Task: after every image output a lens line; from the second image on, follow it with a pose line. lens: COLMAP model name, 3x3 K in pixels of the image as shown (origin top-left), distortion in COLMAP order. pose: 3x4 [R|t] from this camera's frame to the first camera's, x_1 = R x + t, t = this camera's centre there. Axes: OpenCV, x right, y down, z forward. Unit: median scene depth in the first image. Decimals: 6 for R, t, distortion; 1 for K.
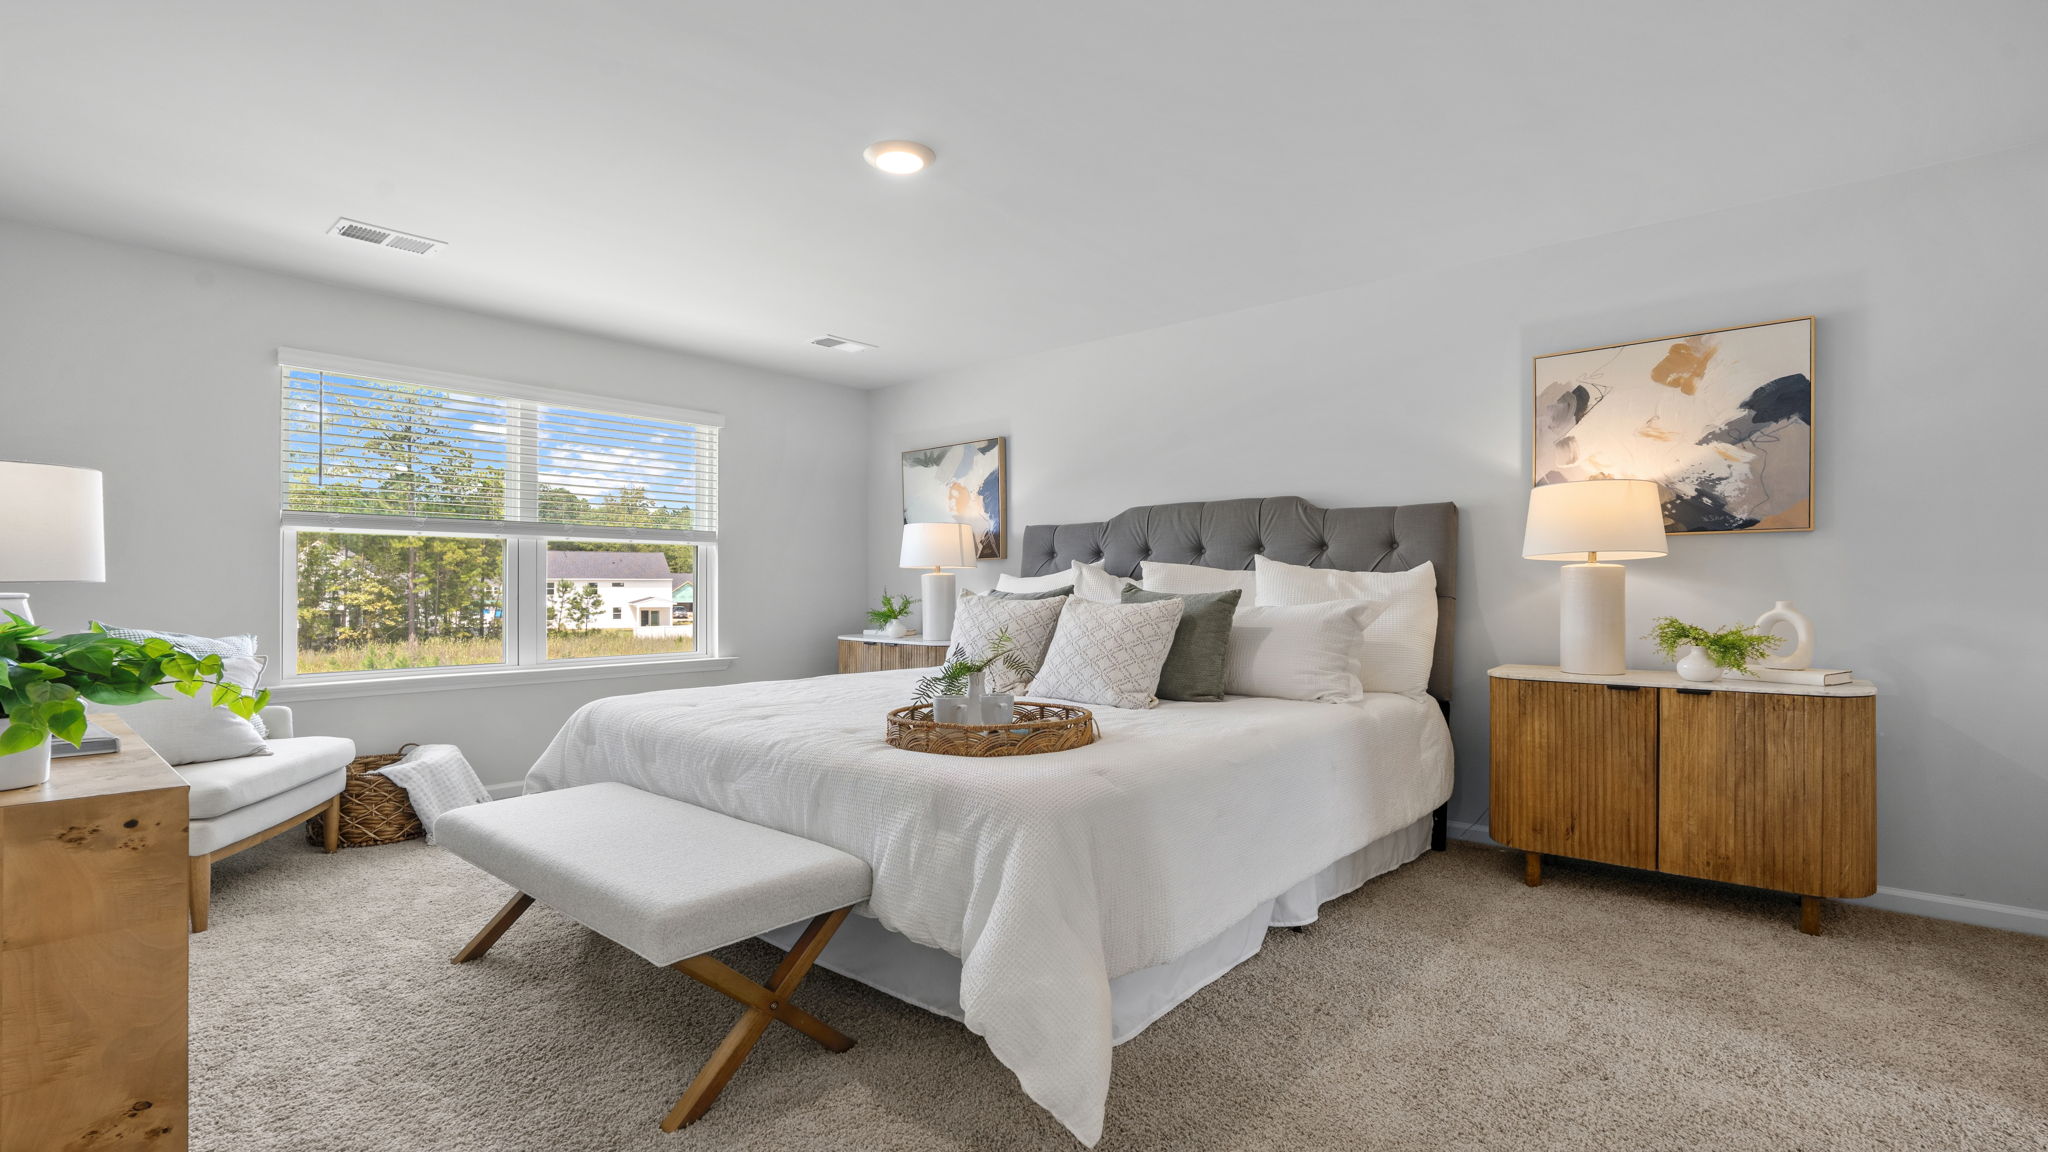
lens RADIAL K [[921.8, 0, 1019.0], [0, 921.8, 582.3], [0, 0, 1]] dist [-0.010416, 0.001038]
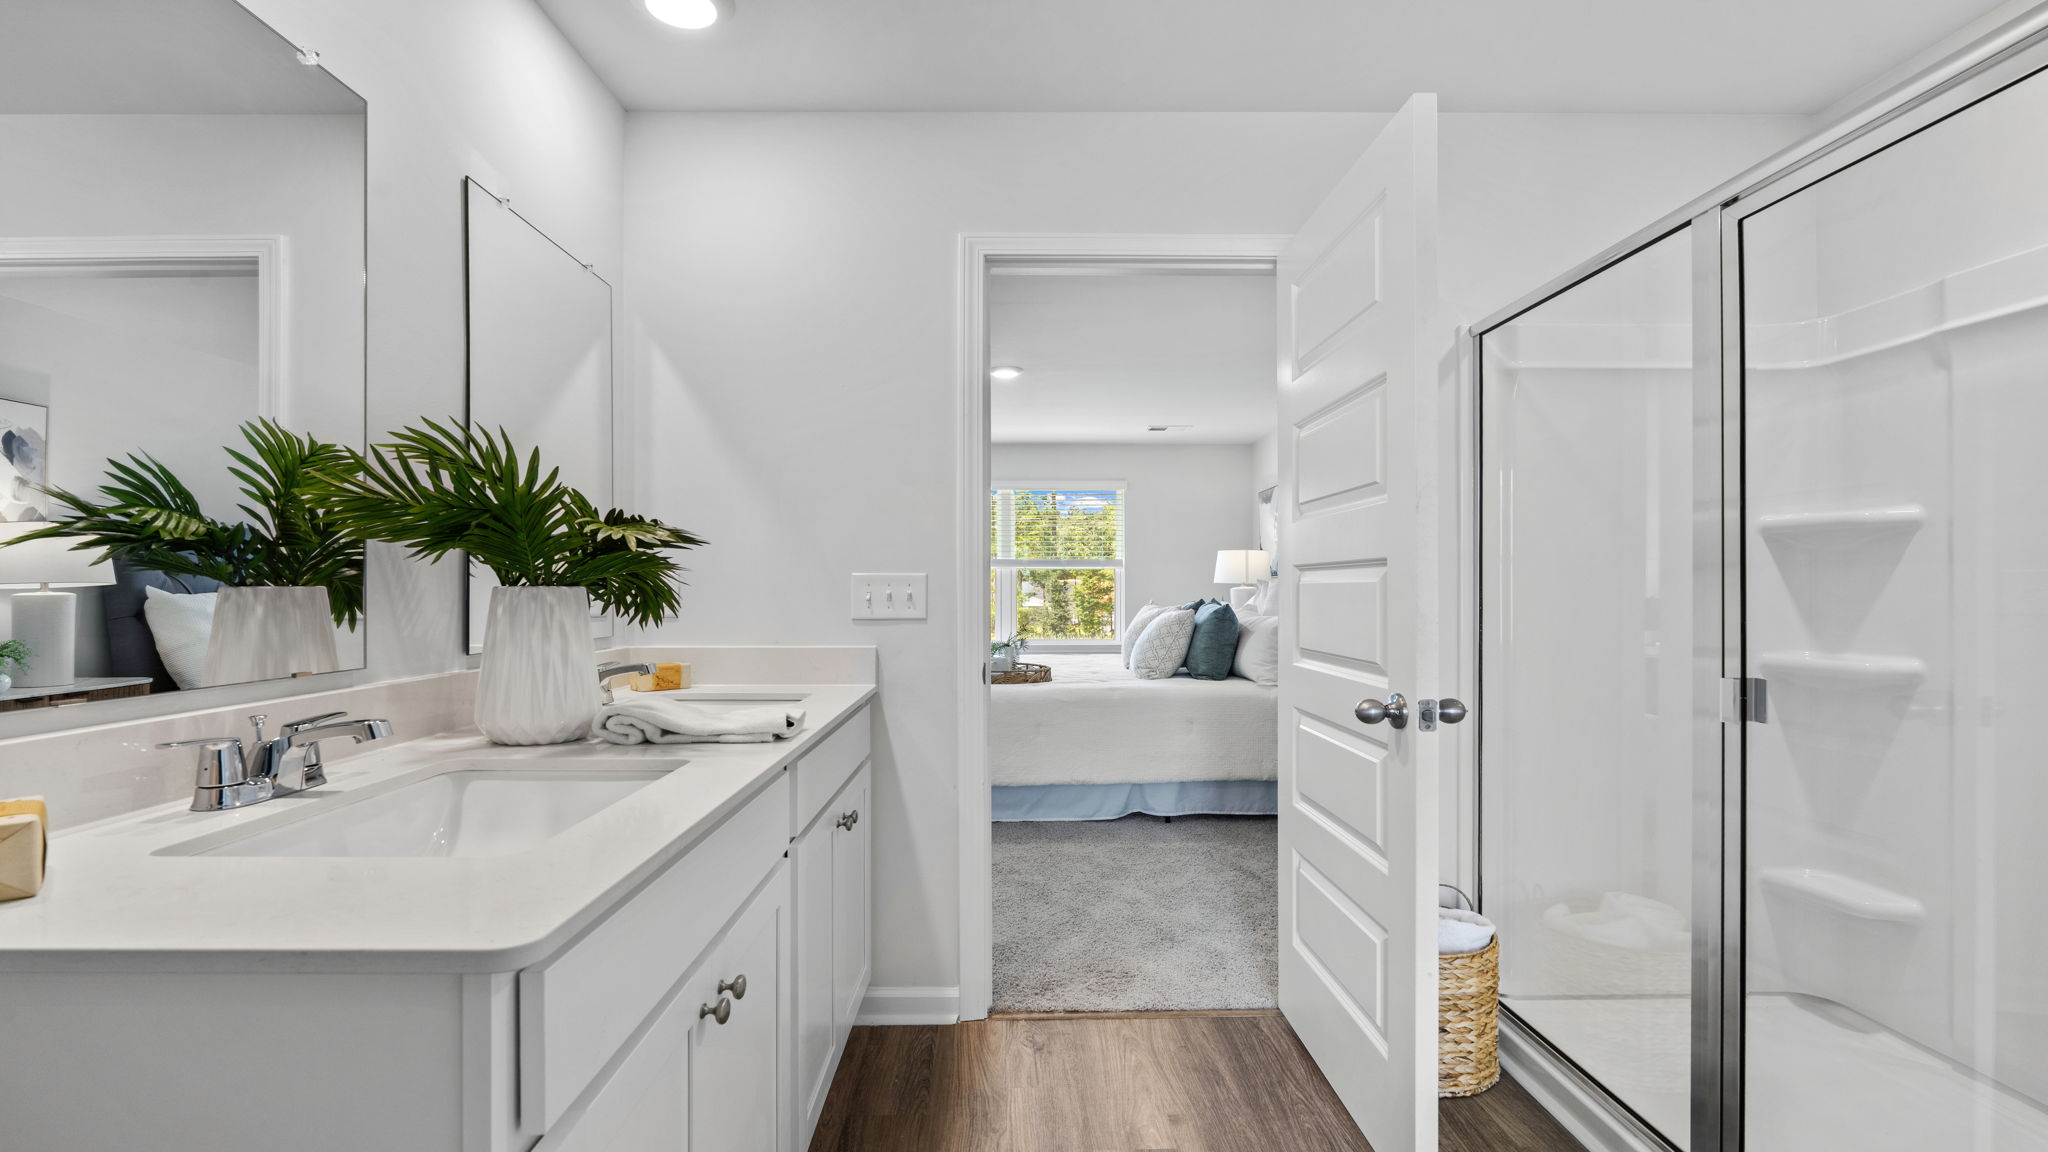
lens RADIAL K [[921.8, 0, 1019.0], [0, 921.8, 582.3], [0, 0, 1]] dist [-0.010416, 0.001038]
pose [[0.678109, -0.008306, -0.734915, 0.766405], [0.006054, 0.999965, -0.005715, -0.012100], [0.734937, -0.000574, 0.678135, -0.160881]]
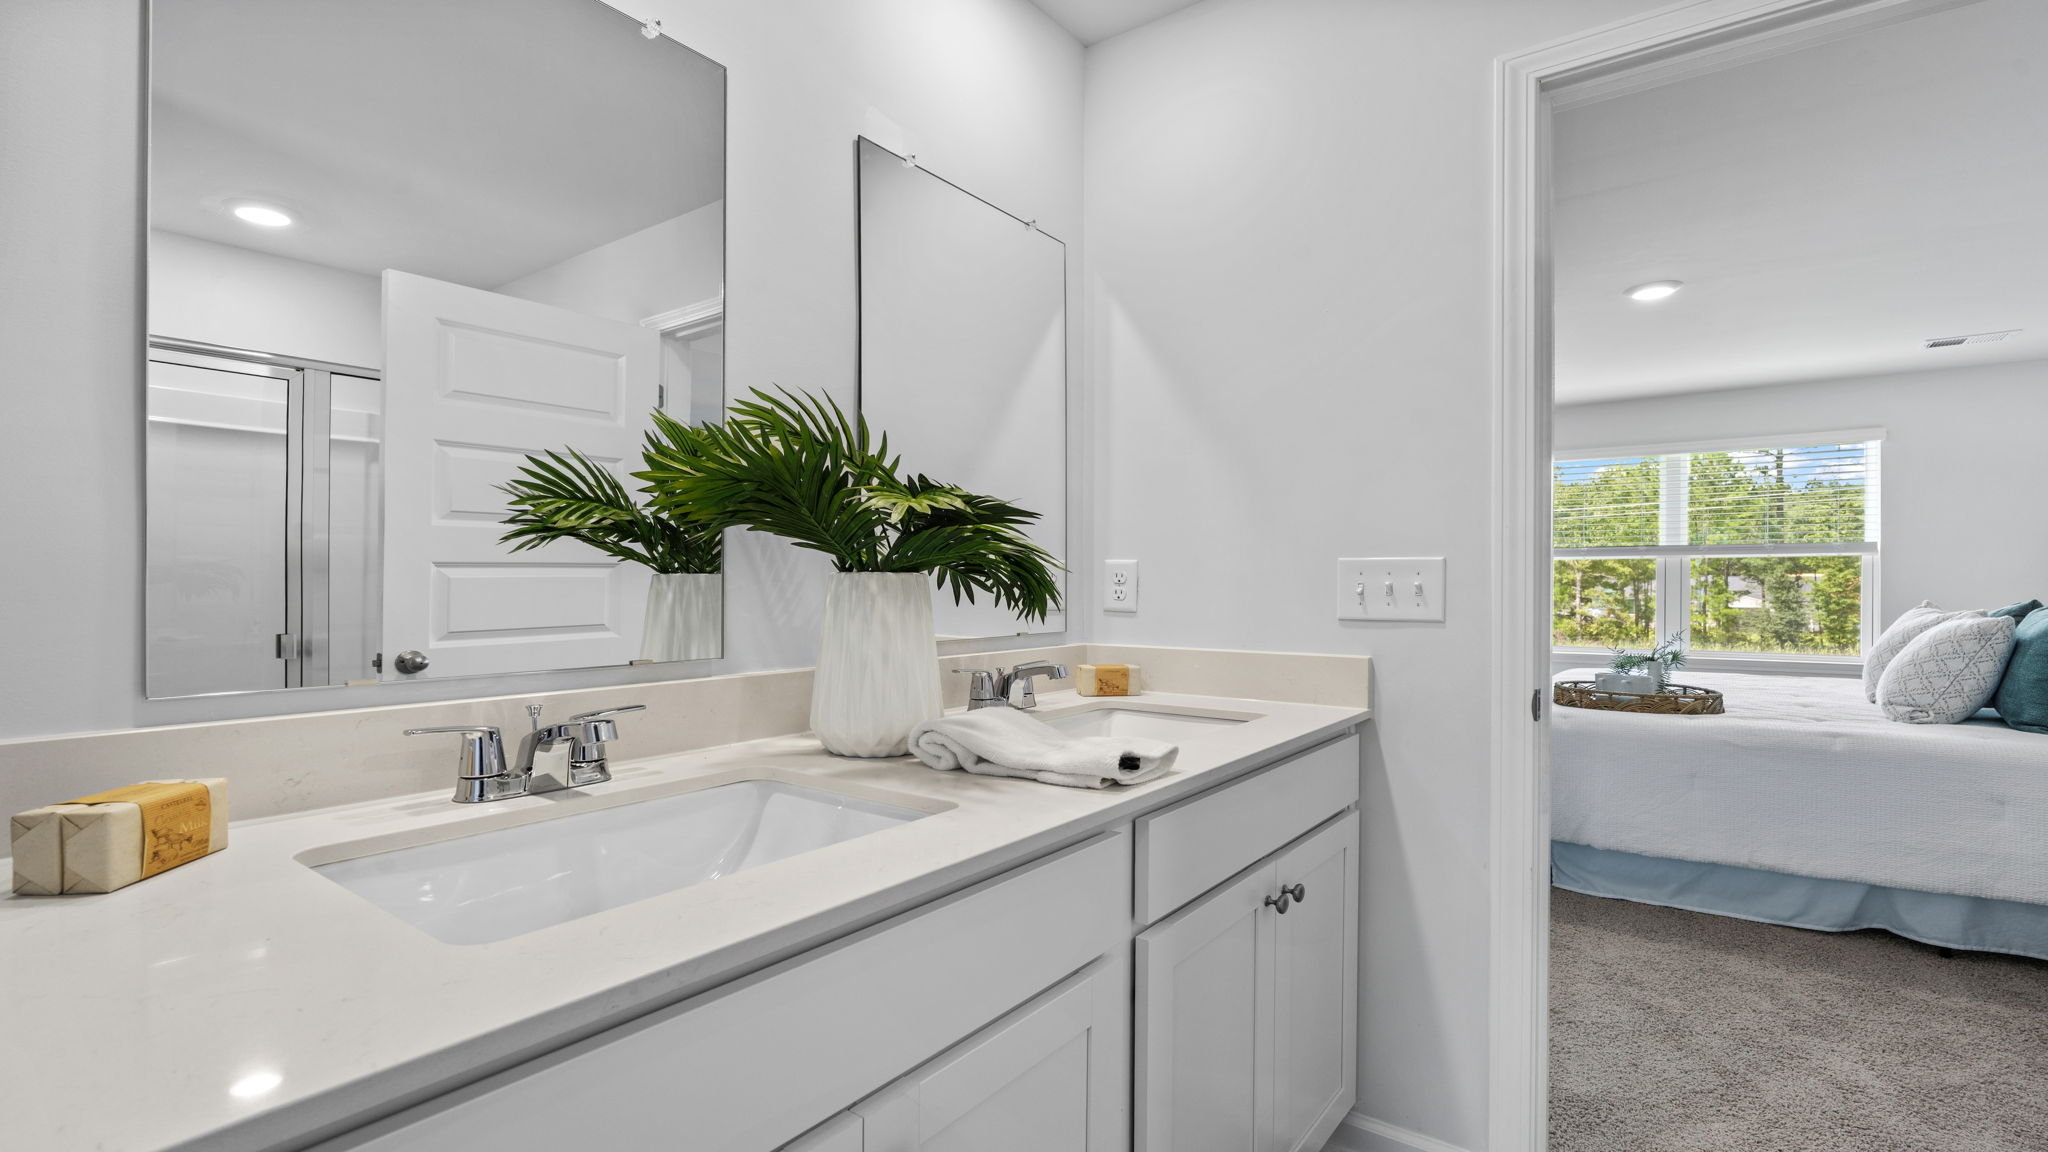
lens RADIAL K [[914.4, 0, 1040.0], [0, 914.4, 587.1], [0, 0, 1]] dist [-0.014778, 0.004380]
pose [[0.096084, 0.000630, -0.995373, 0.695524], [0.002985, 0.999995, 0.000921, -0.009230], [0.995369, -0.003059, 0.096082, -0.042662]]
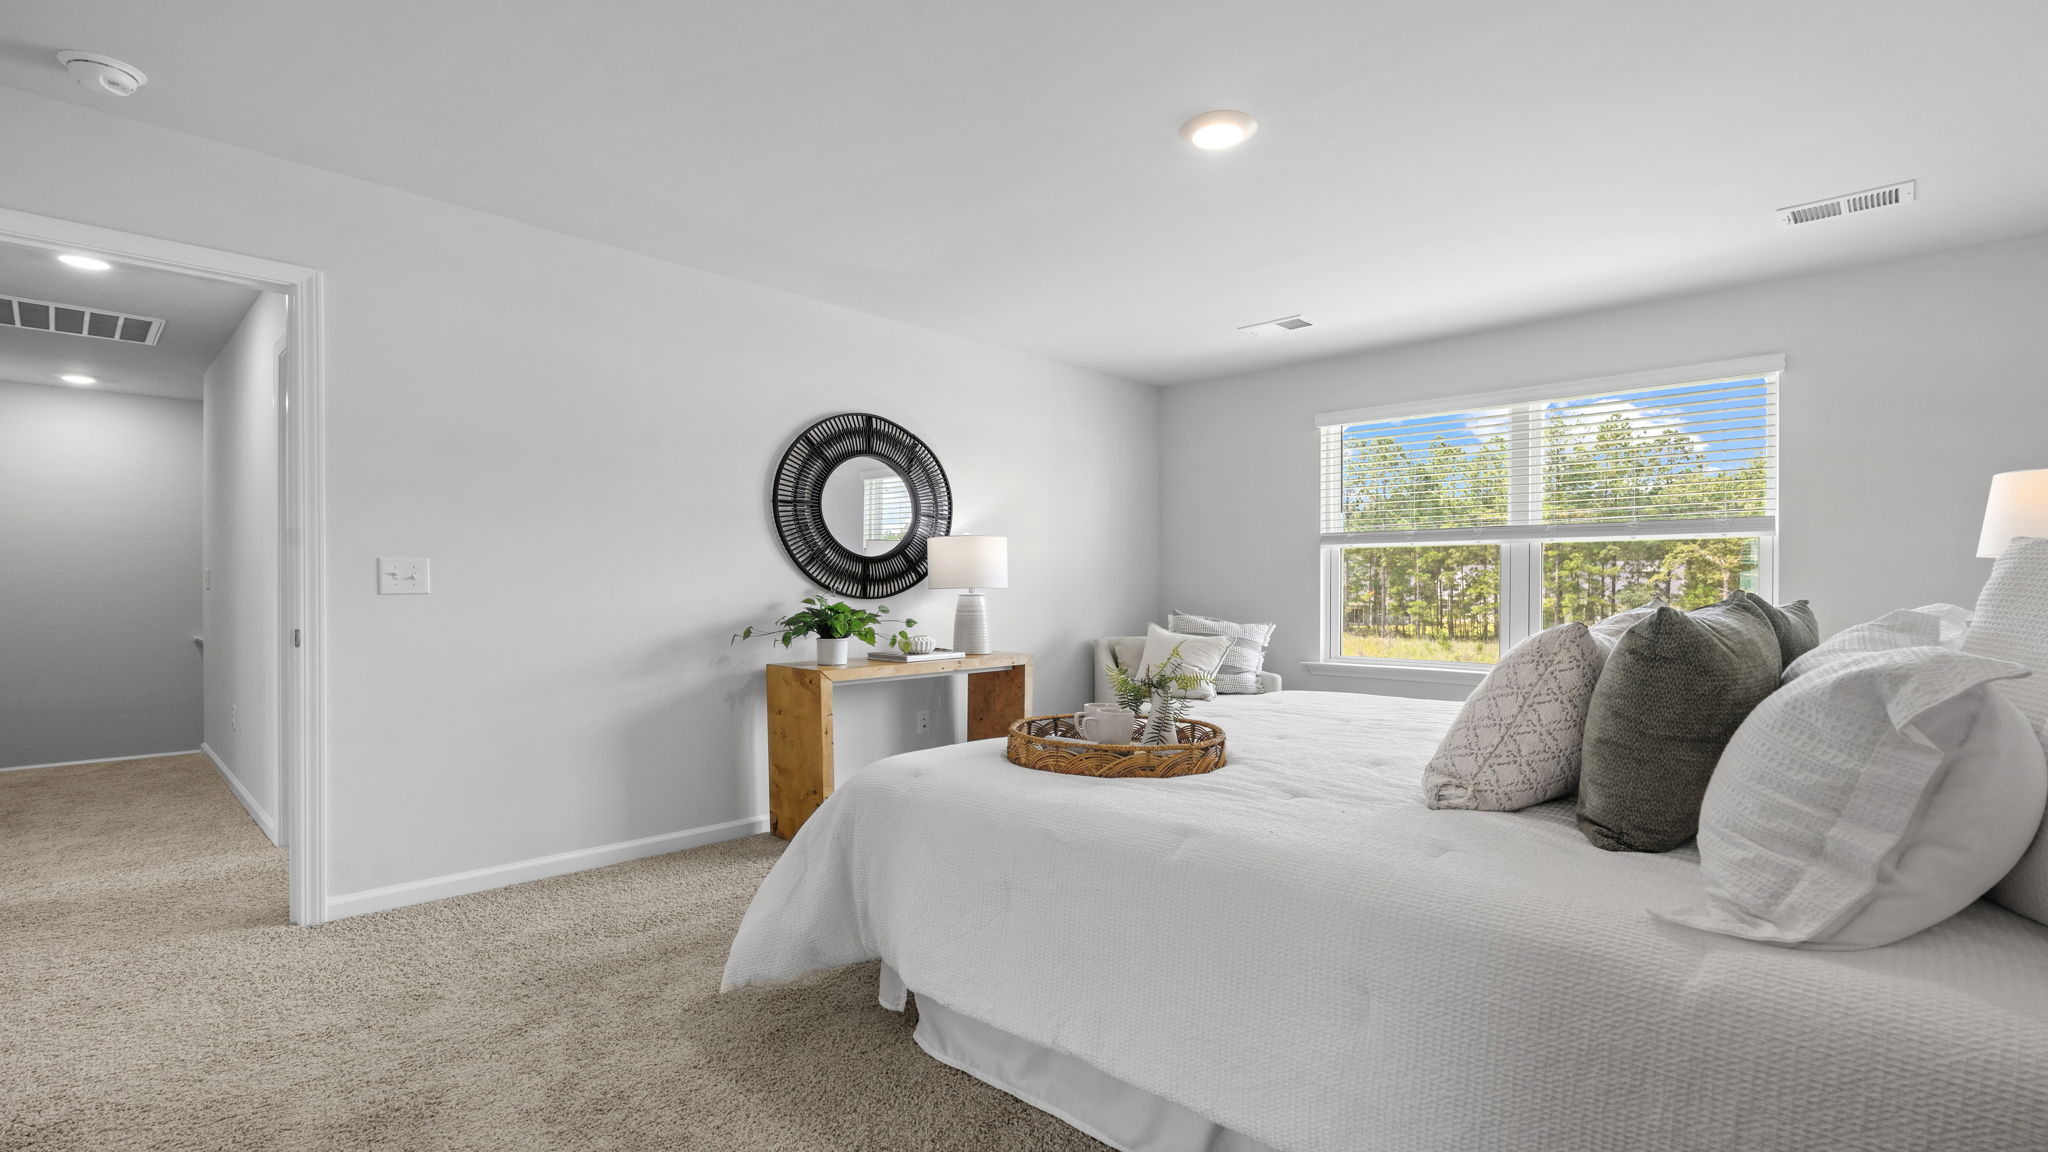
lens RADIAL K [[936.7, 0, 1023.6], [0, 936.7, 586.4], [0, 0, 1]] dist [-0.055936, 0.000180]
pose [[-0.040188, -0.002091, -0.999190, 0.487368], [0.003290, 0.999992, -0.002225, 0.000824], [0.999187, -0.003377, -0.040181, 0.506804]]
